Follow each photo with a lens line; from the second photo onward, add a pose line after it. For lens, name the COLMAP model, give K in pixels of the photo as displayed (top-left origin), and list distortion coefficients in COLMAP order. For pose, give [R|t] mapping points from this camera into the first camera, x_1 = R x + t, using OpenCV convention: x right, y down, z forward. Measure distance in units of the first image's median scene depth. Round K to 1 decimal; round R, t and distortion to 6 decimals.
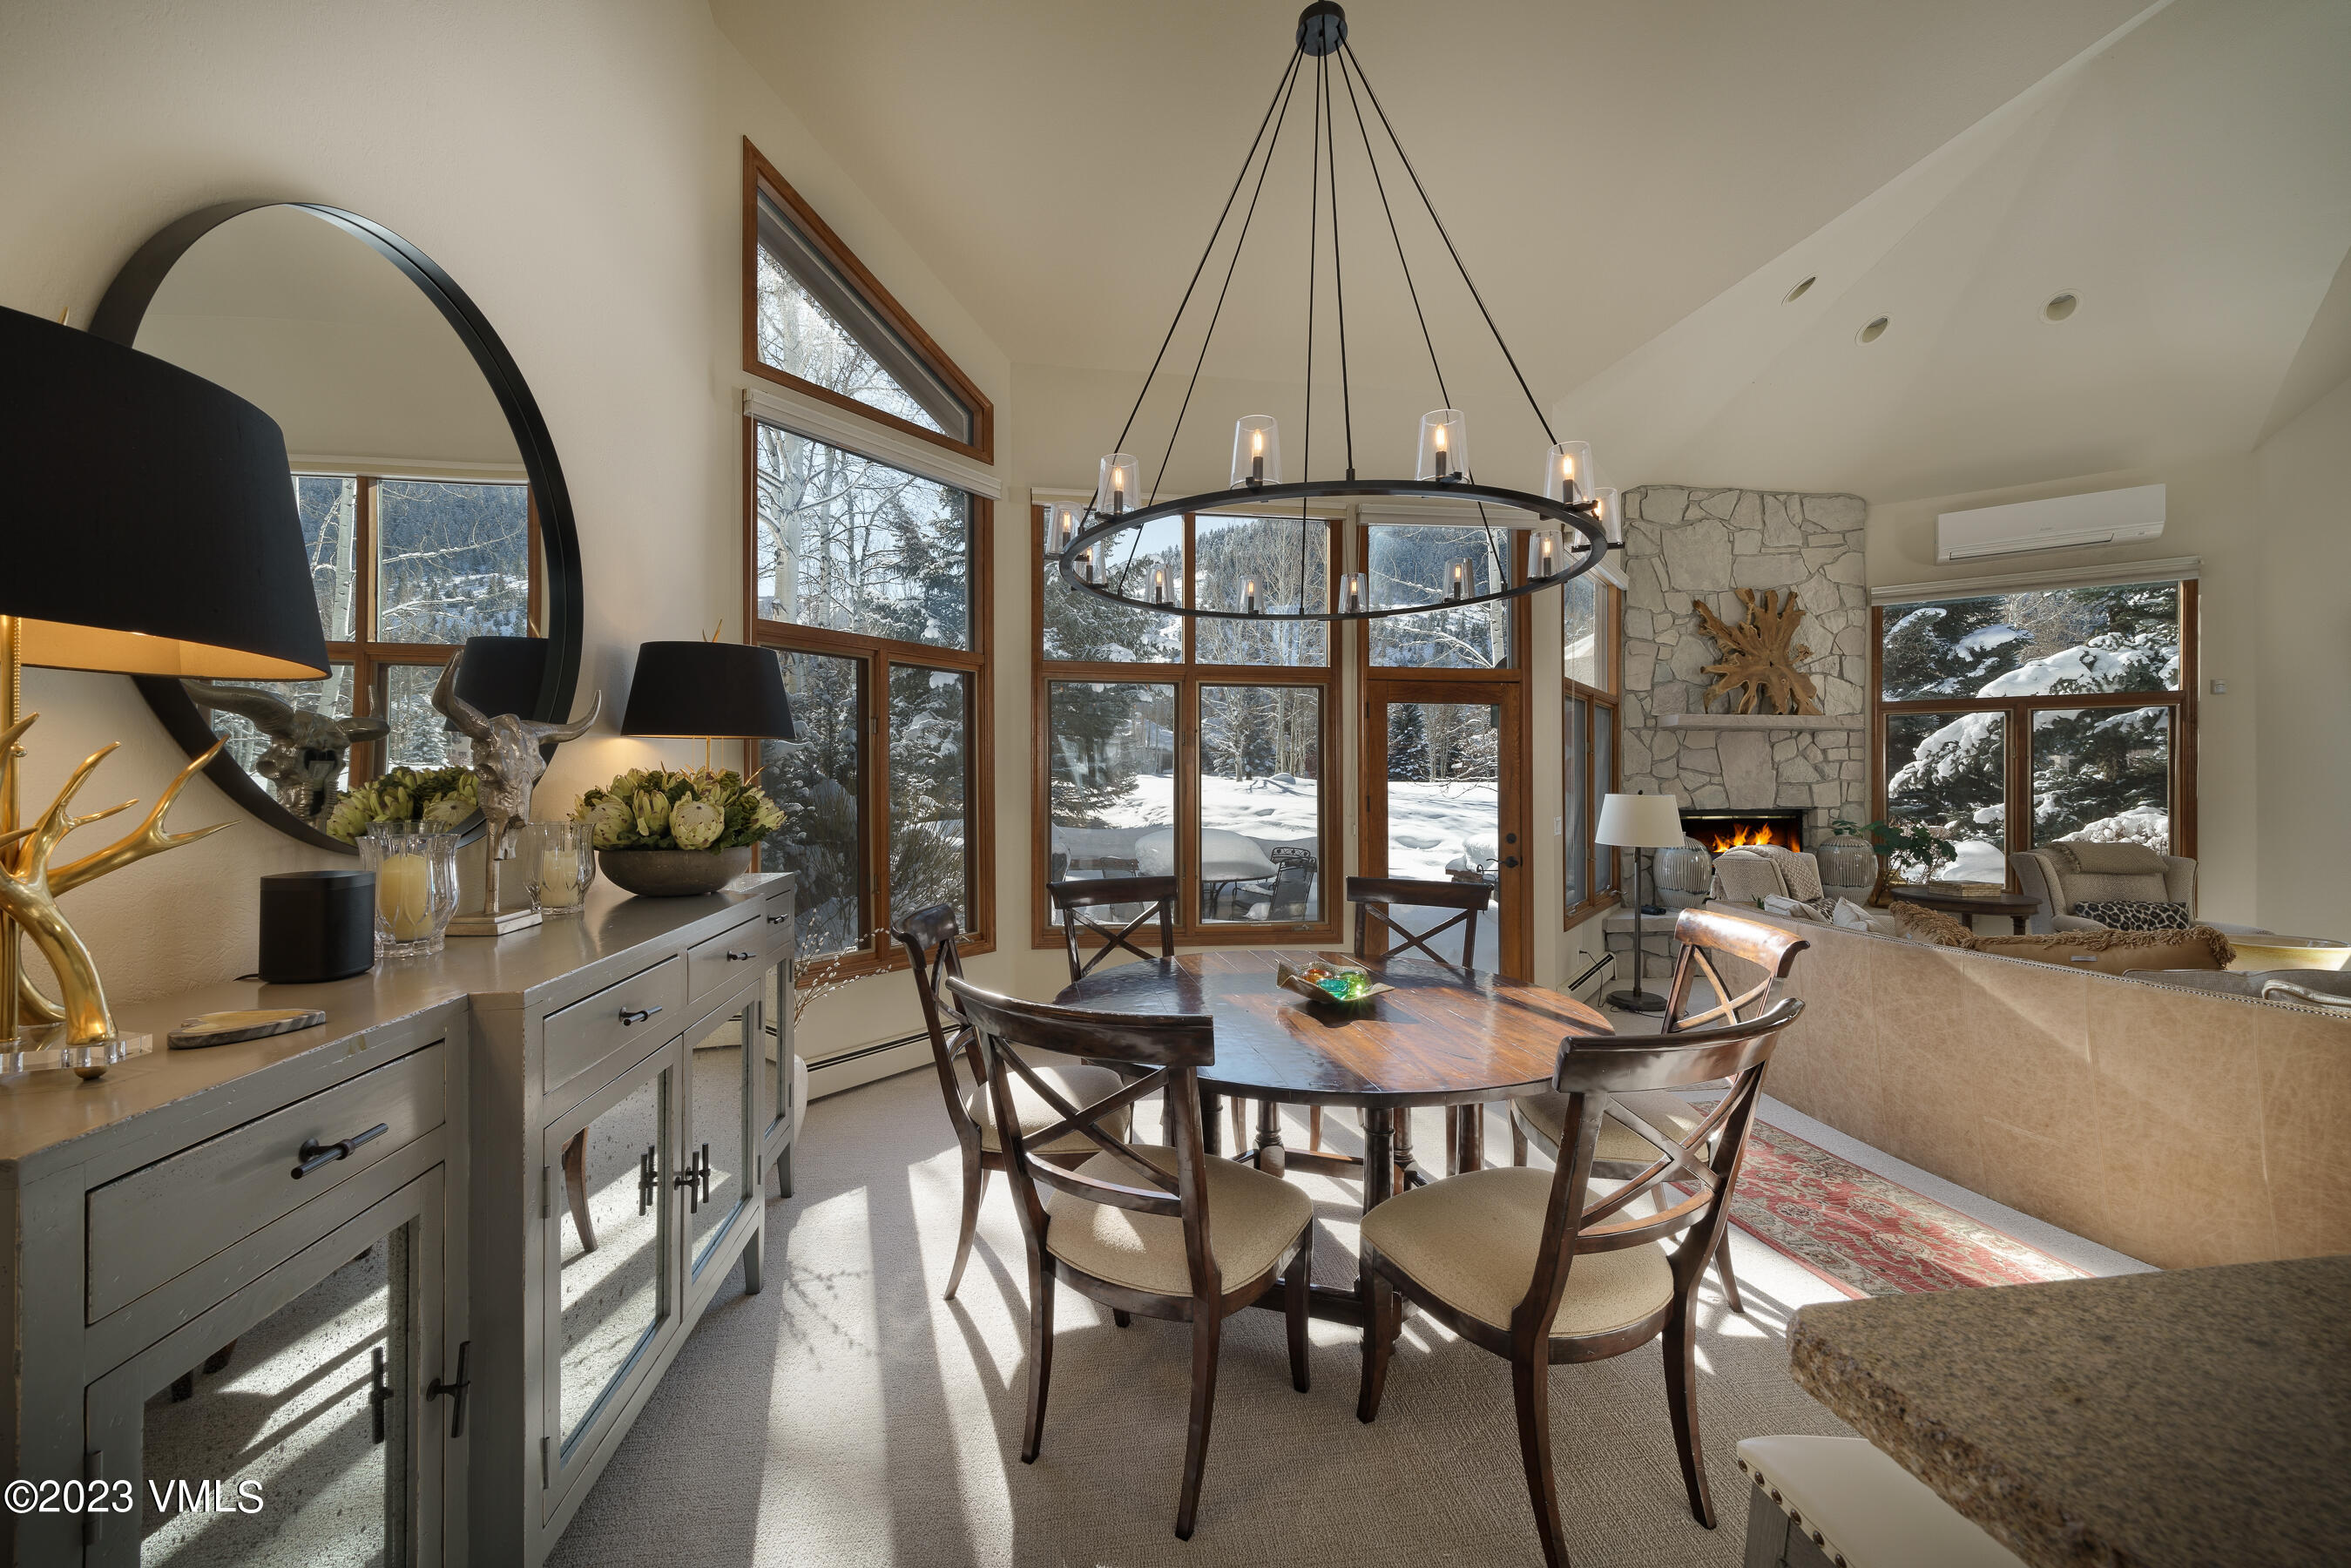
lens RADIAL K [[904.0, 0, 1182.9], [0, 904.0, 777.1], [0, 0, 1]] dist [-0.003586, -0.000513]
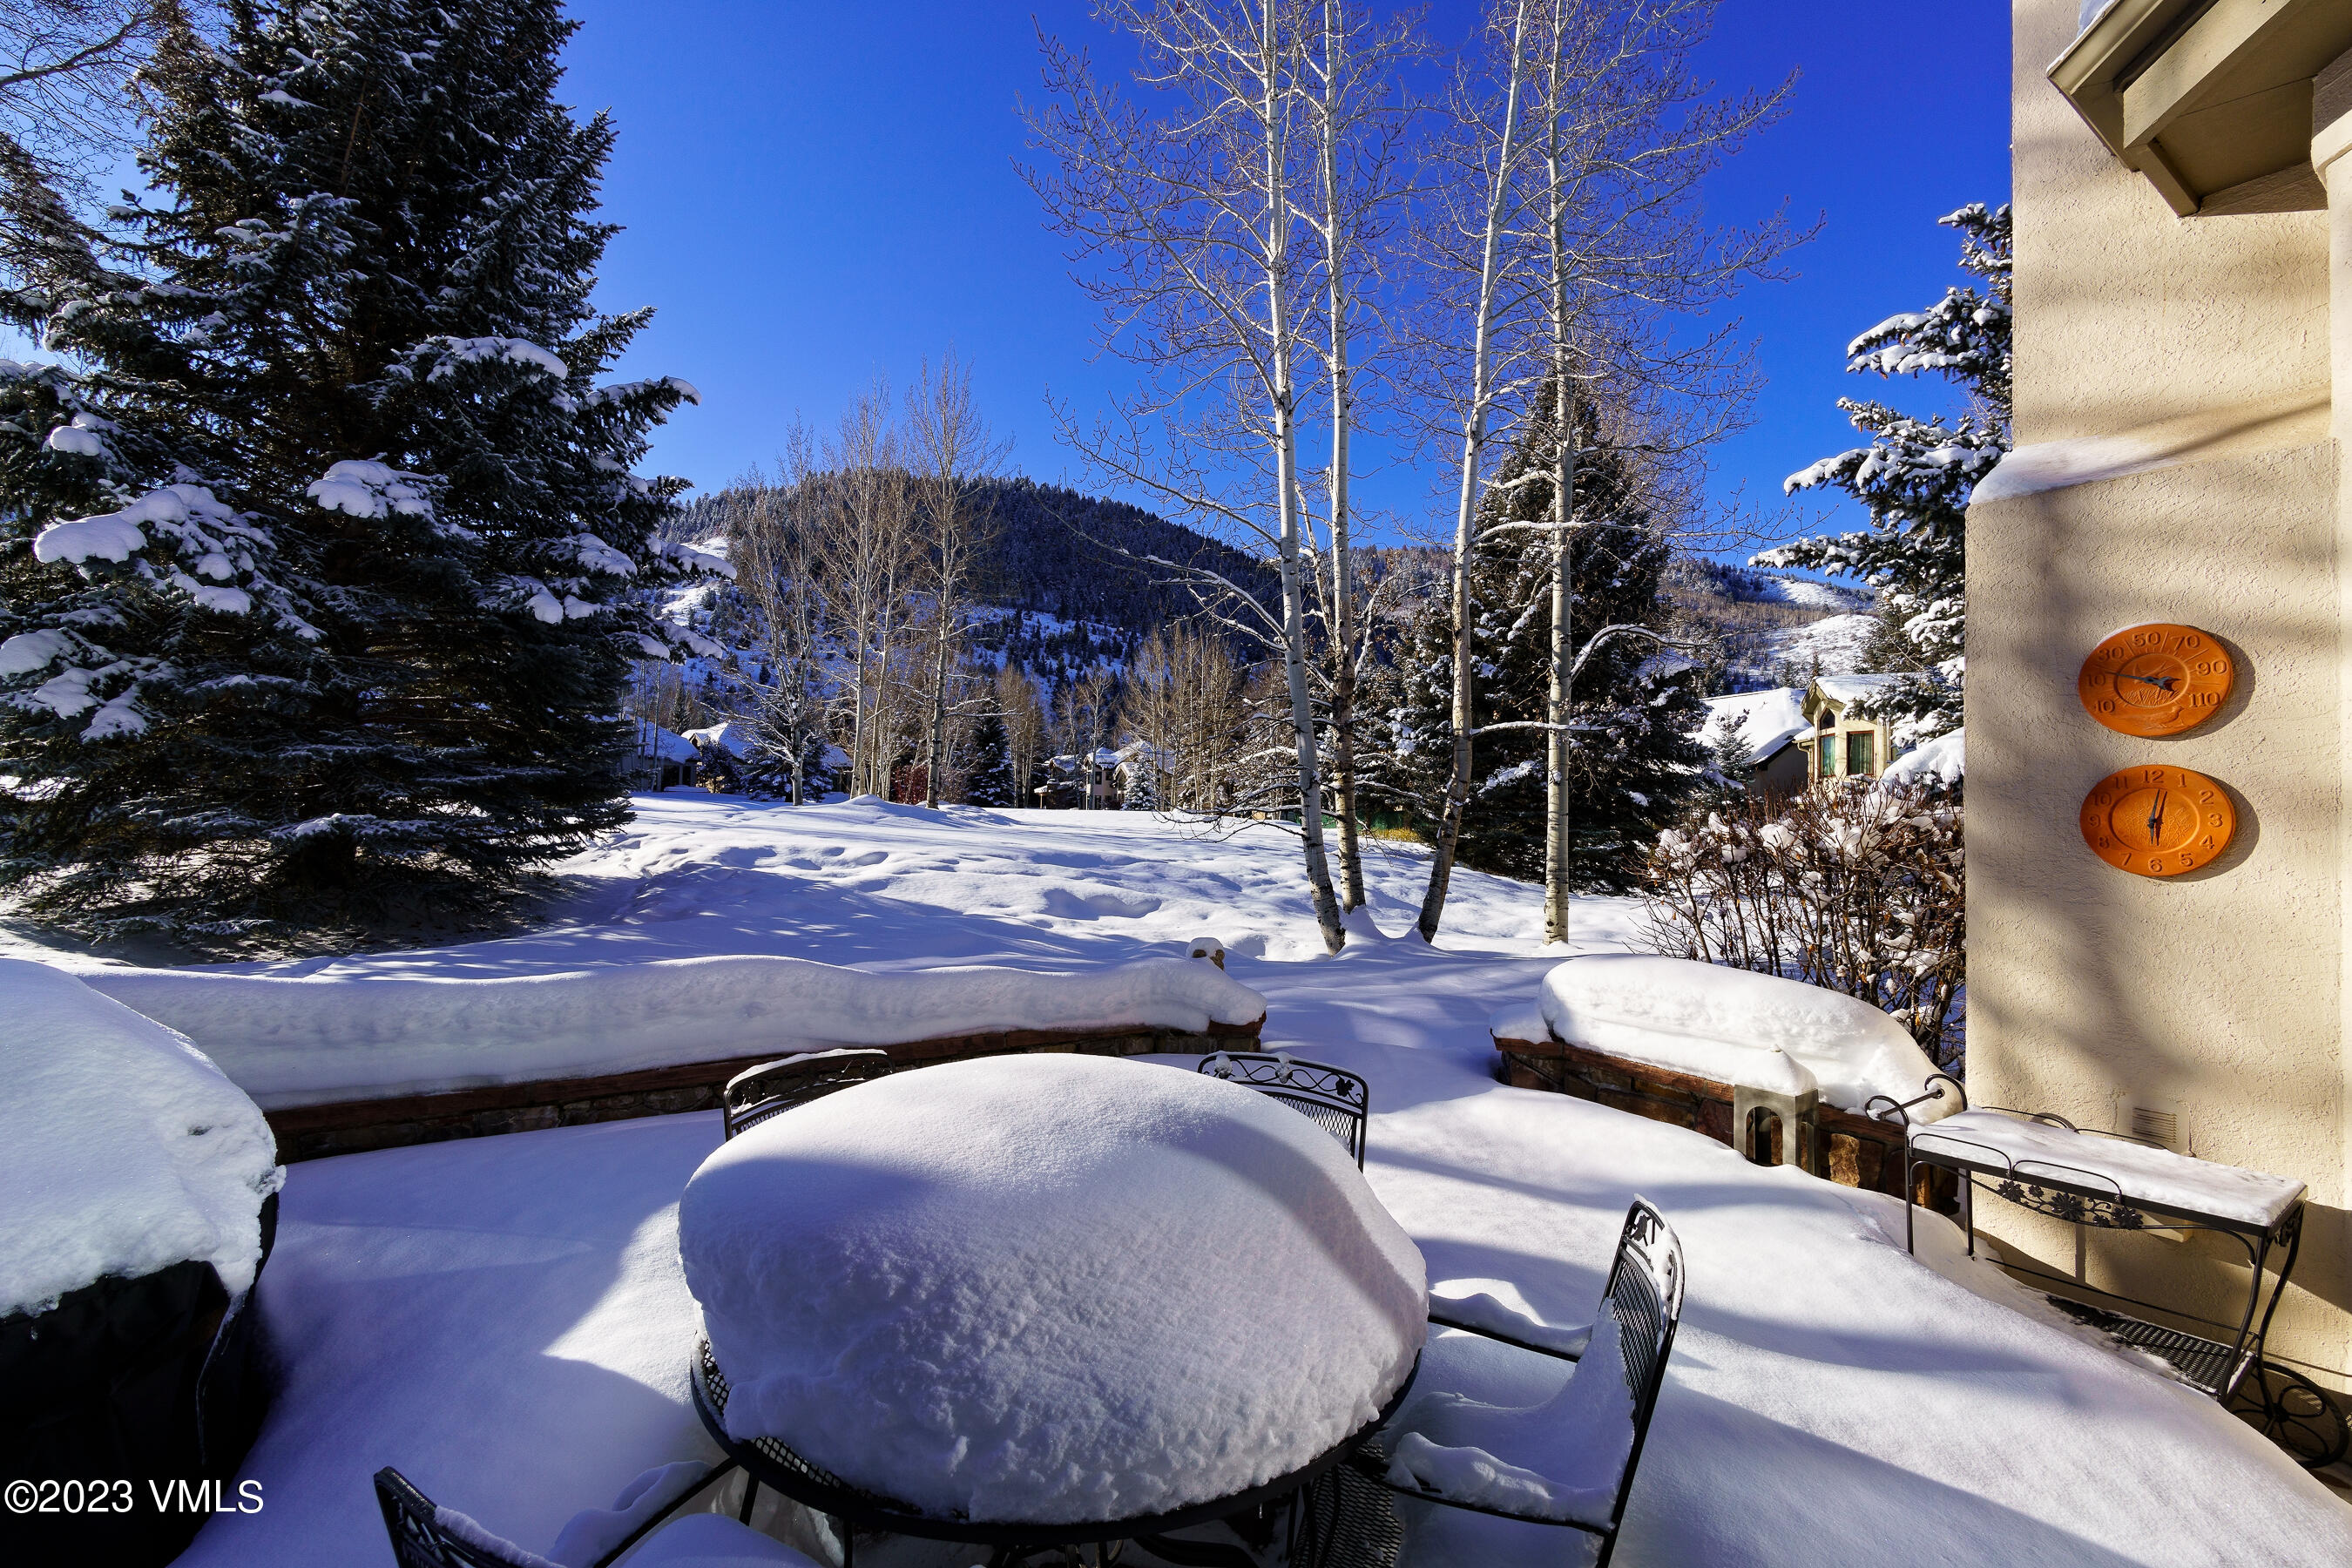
lens RADIAL K [[1016.1, 0, 1188.7], [0, 1016.1, 780.7], [0, 0, 1]] dist [-0.007095, 0.000001]
pose [[0.893475, 0.024744, 0.448431, -0.069891], [-0.016183, 0.999606, -0.022914, -0.006268], [-0.448822, 0.013216, 0.893524, 0.853860]]
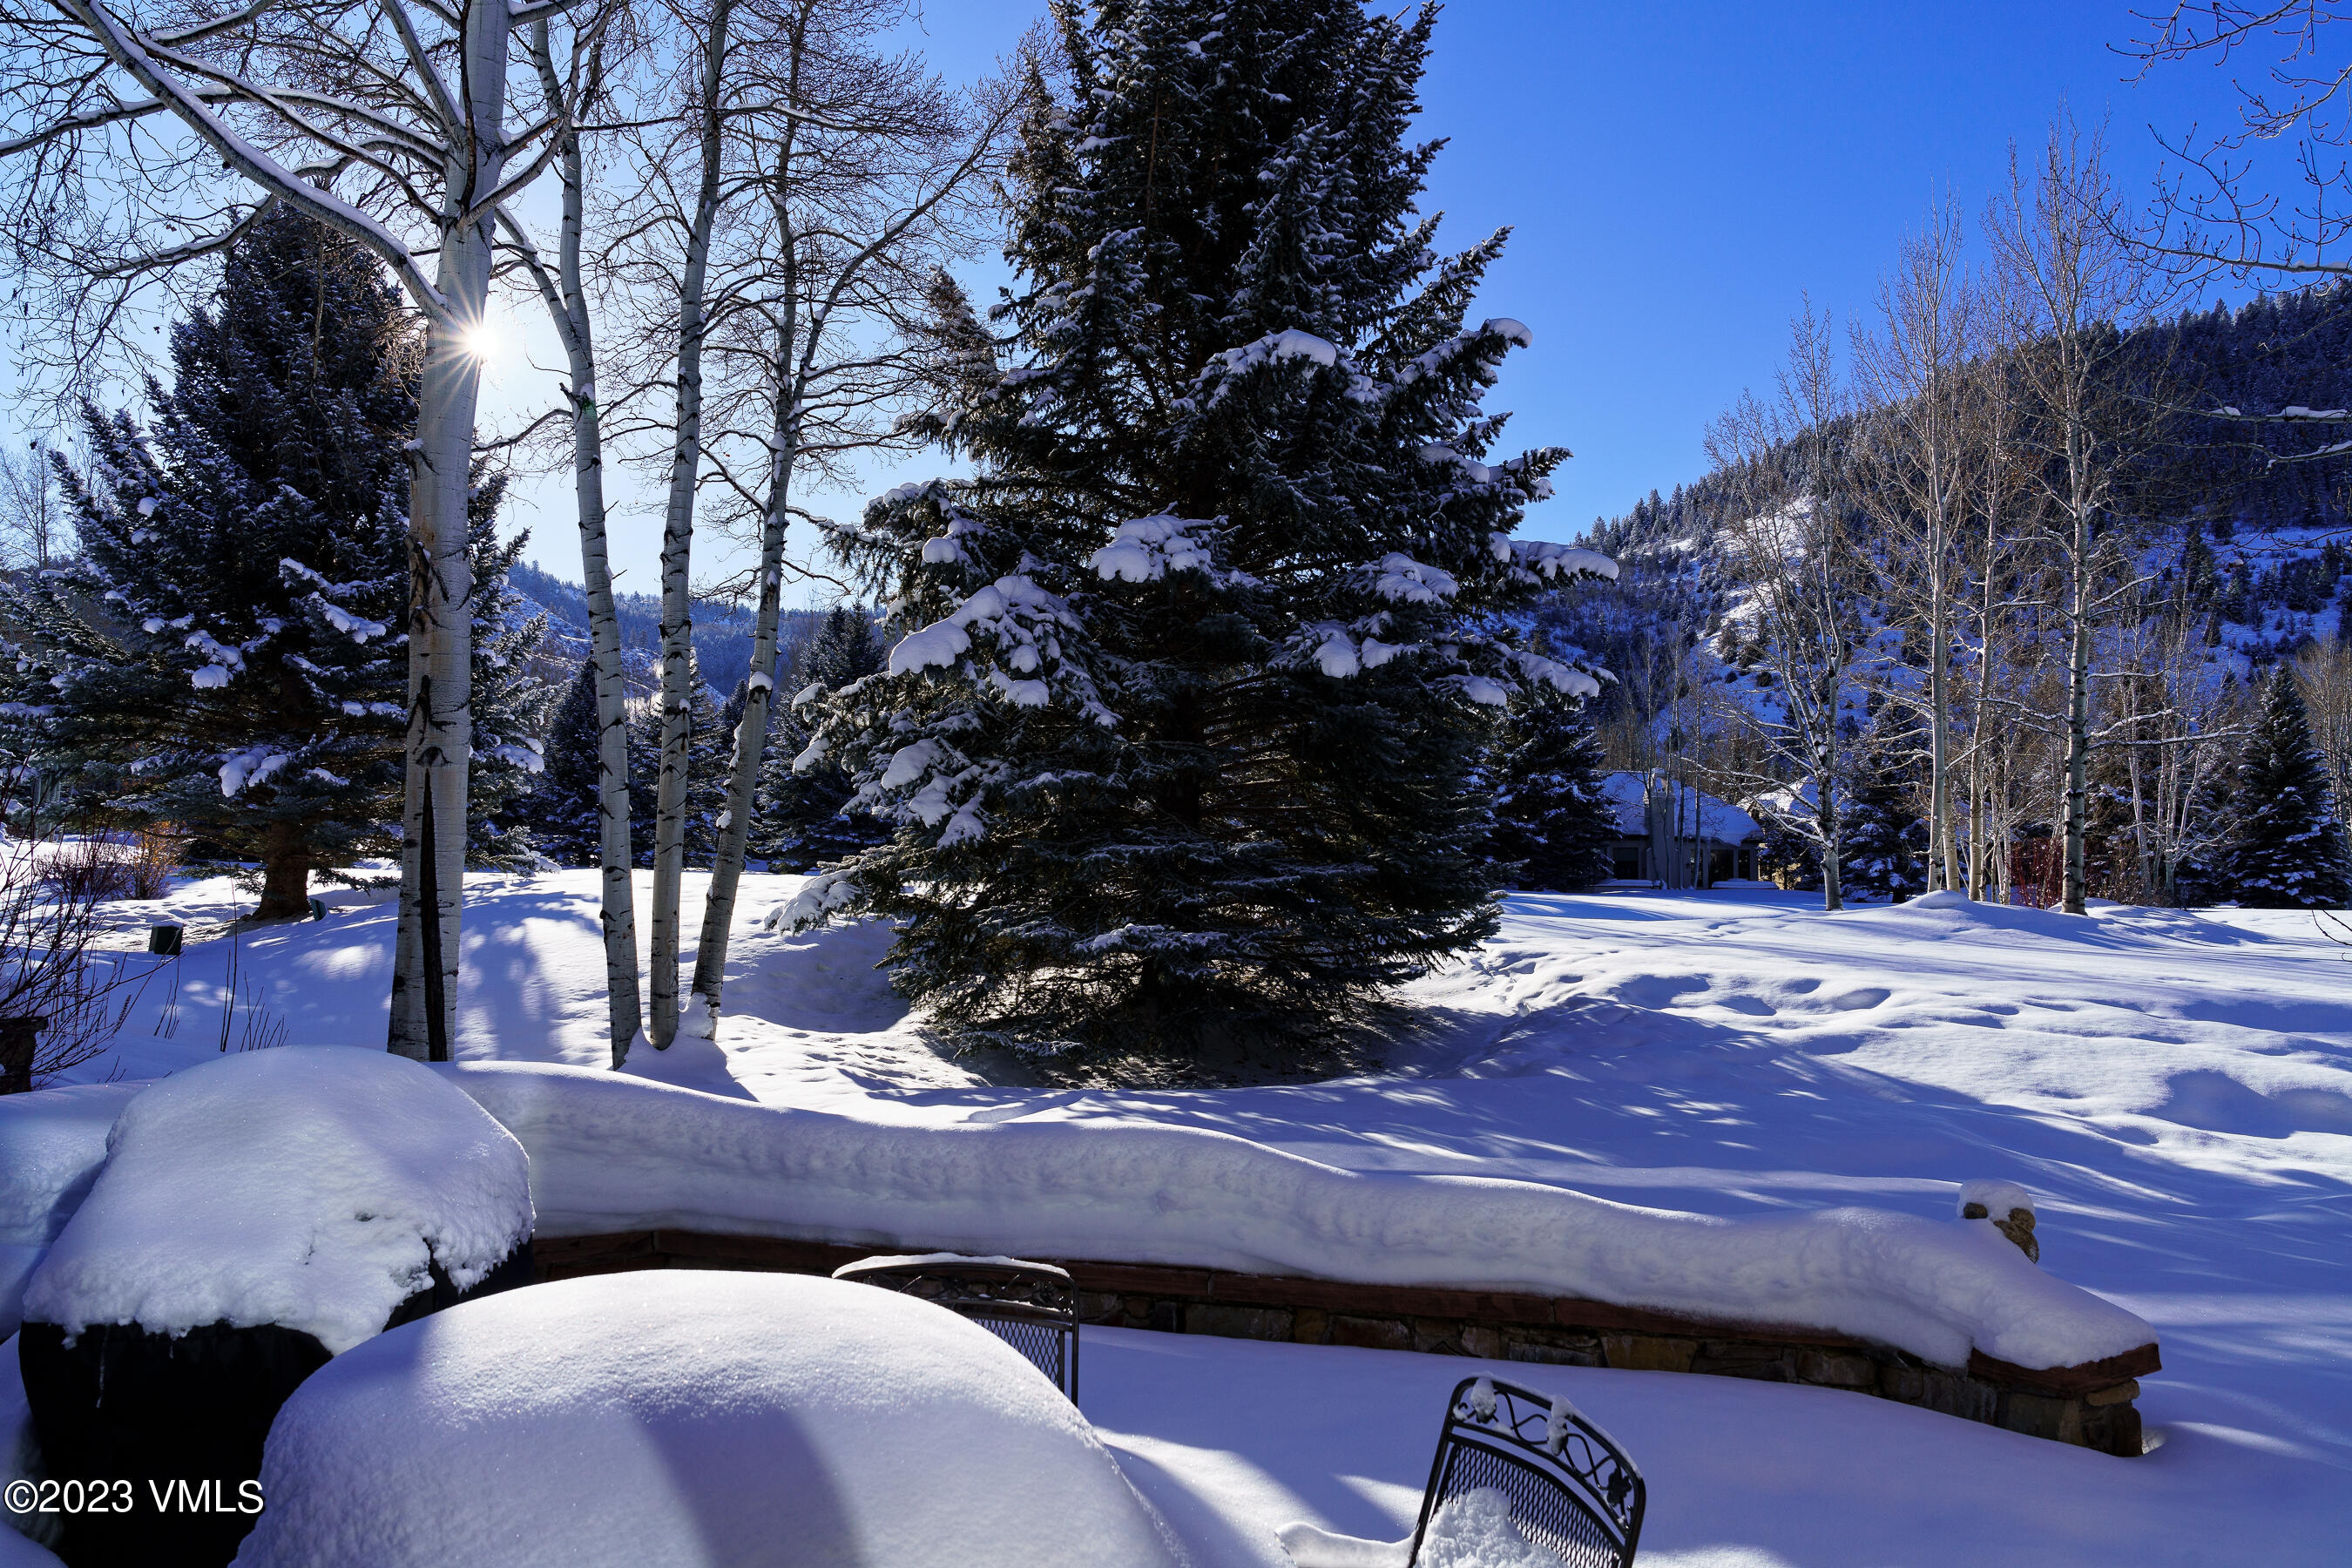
lens RADIAL K [[1608.0, 0, 1184.2], [0, 1608.0, 768.6], [0, 0, 1]] dist [-0.028886, -0.001248]
pose [[0.935014, -0.019316, -0.354085, 0.194767], [-0.007592, 0.997196, -0.074446, -0.014806], [0.354530, 0.072297, 0.932245, 0.846342]]
